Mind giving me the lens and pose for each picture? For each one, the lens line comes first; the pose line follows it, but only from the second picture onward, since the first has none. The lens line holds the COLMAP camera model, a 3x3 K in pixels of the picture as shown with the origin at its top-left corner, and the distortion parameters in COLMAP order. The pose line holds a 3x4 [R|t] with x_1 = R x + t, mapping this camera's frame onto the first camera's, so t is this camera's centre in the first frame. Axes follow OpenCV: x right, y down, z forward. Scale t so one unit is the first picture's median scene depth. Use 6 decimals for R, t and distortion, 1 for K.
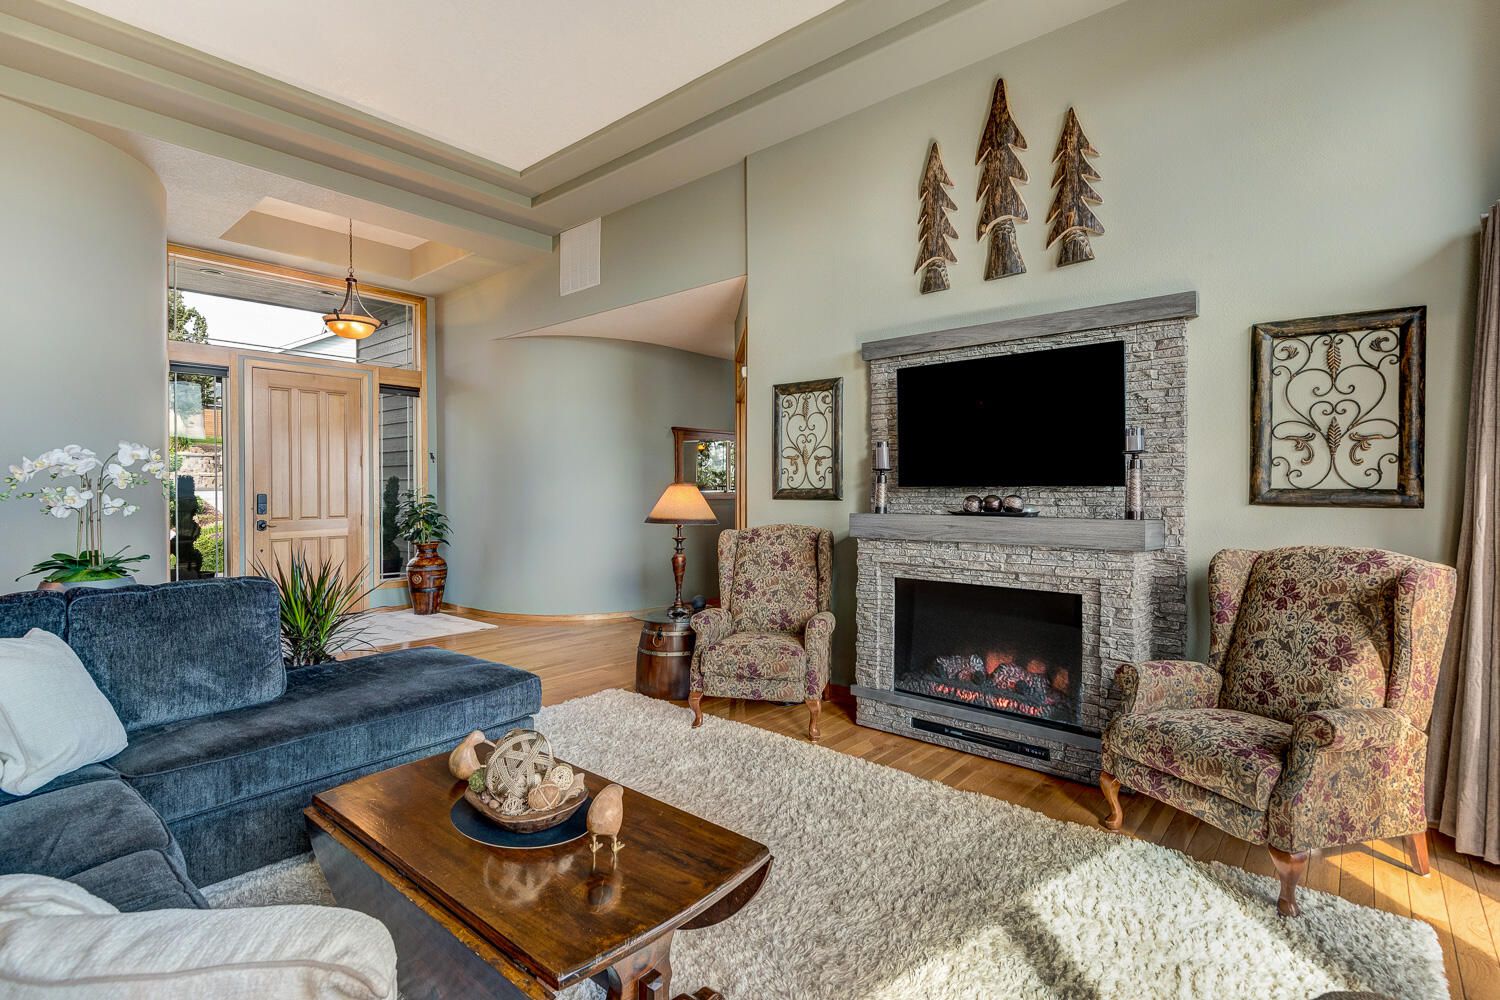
lens RADIAL K [[705.1, 0, 769.2], [0, 705.1, 495.9], [0, 0, 1]] dist [-0.009182, -0.000457]
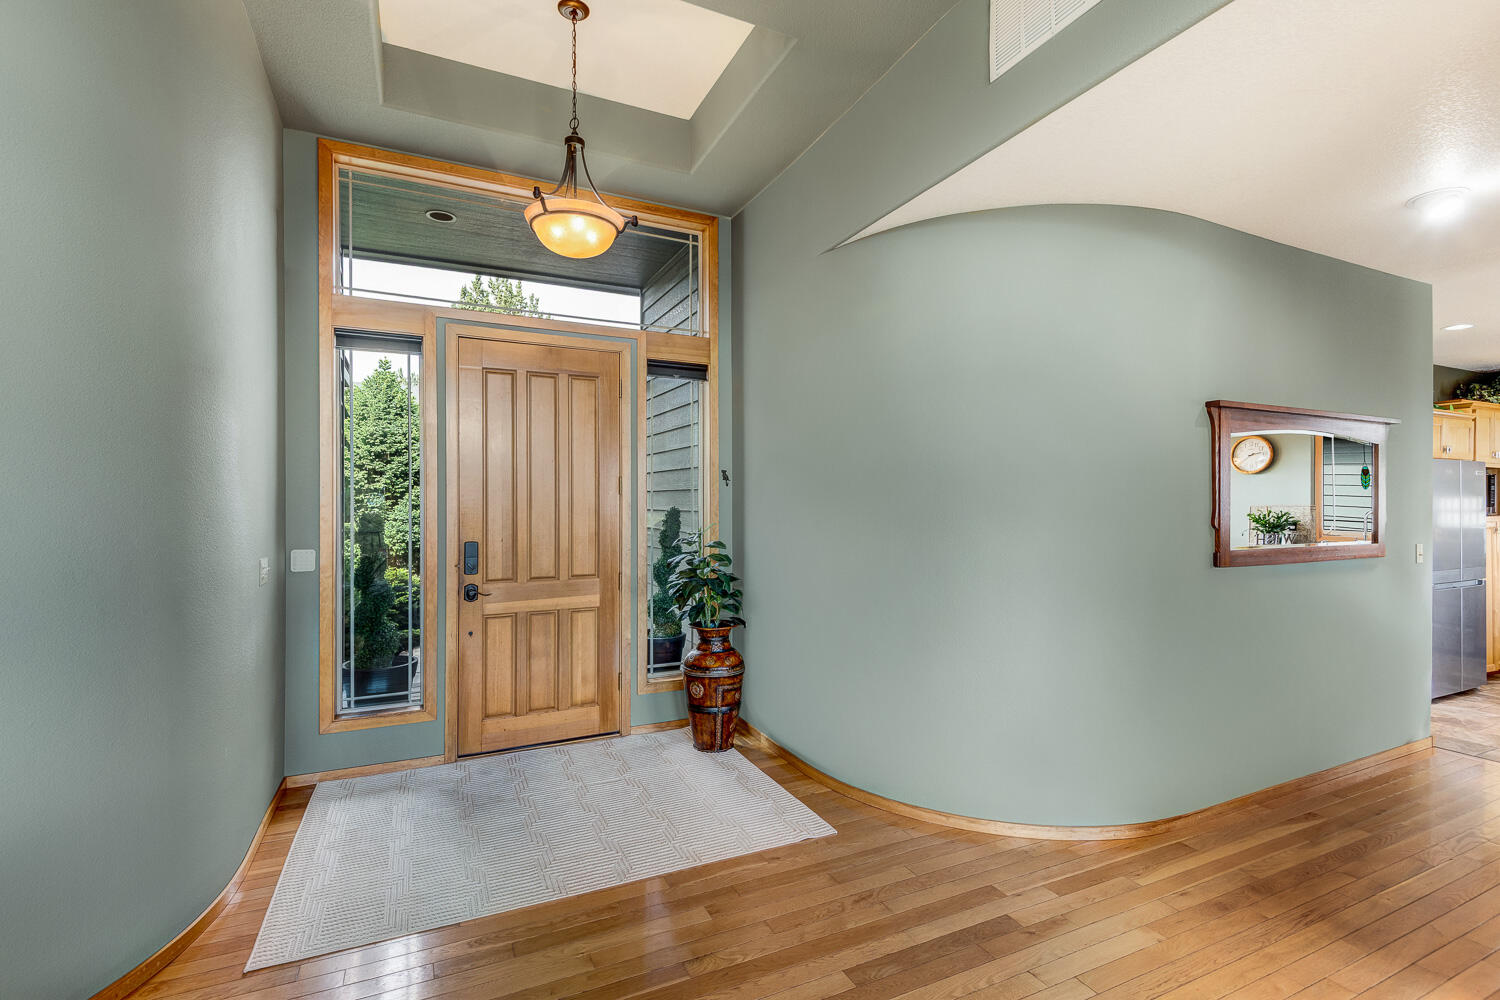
lens RADIAL K [[695.7, 0, 754.5], [0, 695.7, 503.1], [0, 0, 1]] dist [0.019962, -0.009092]
pose [[0.905310, -0.000758, -0.424751, -0.215461], [-0.005281, 0.999901, -0.013041, -0.027204], [0.424719, 0.014049, 0.905216, 0.501061]]
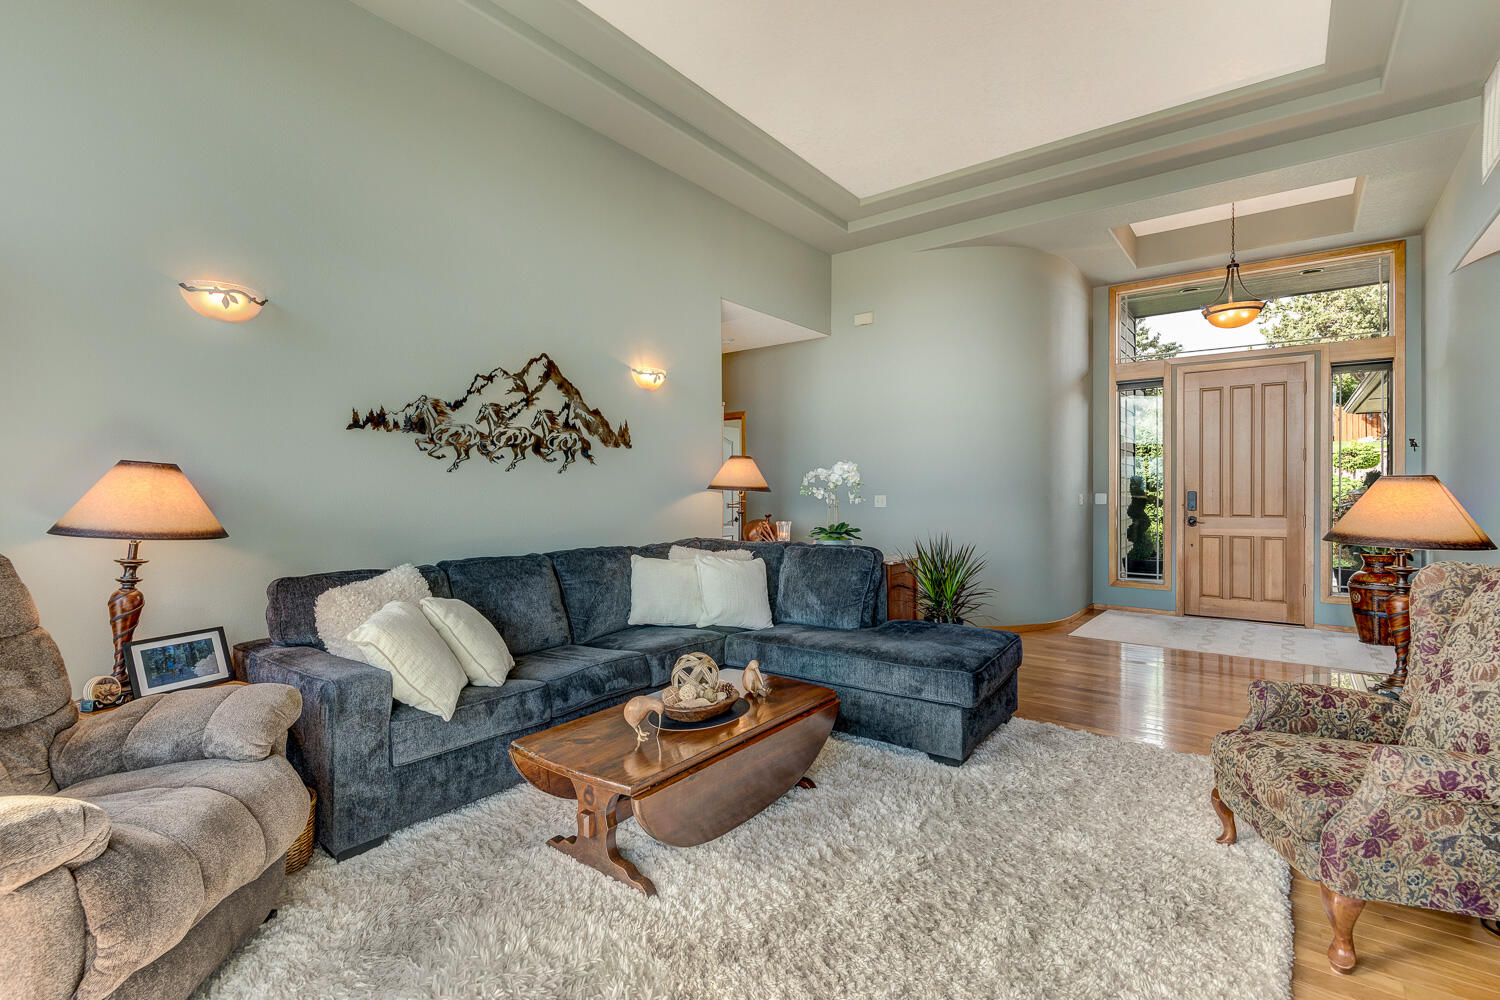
lens RADIAL K [[695.7, 0, 754.5], [0, 695.7, 503.1], [0, 0, 1]] dist [0.019962, -0.009092]
pose [[0.044266, 0.023372, -0.998746, 0.277036], [-0.007424, 0.999706, 0.023066, -0.003942], [0.998992, 0.006394, 0.044427, 0.267567]]
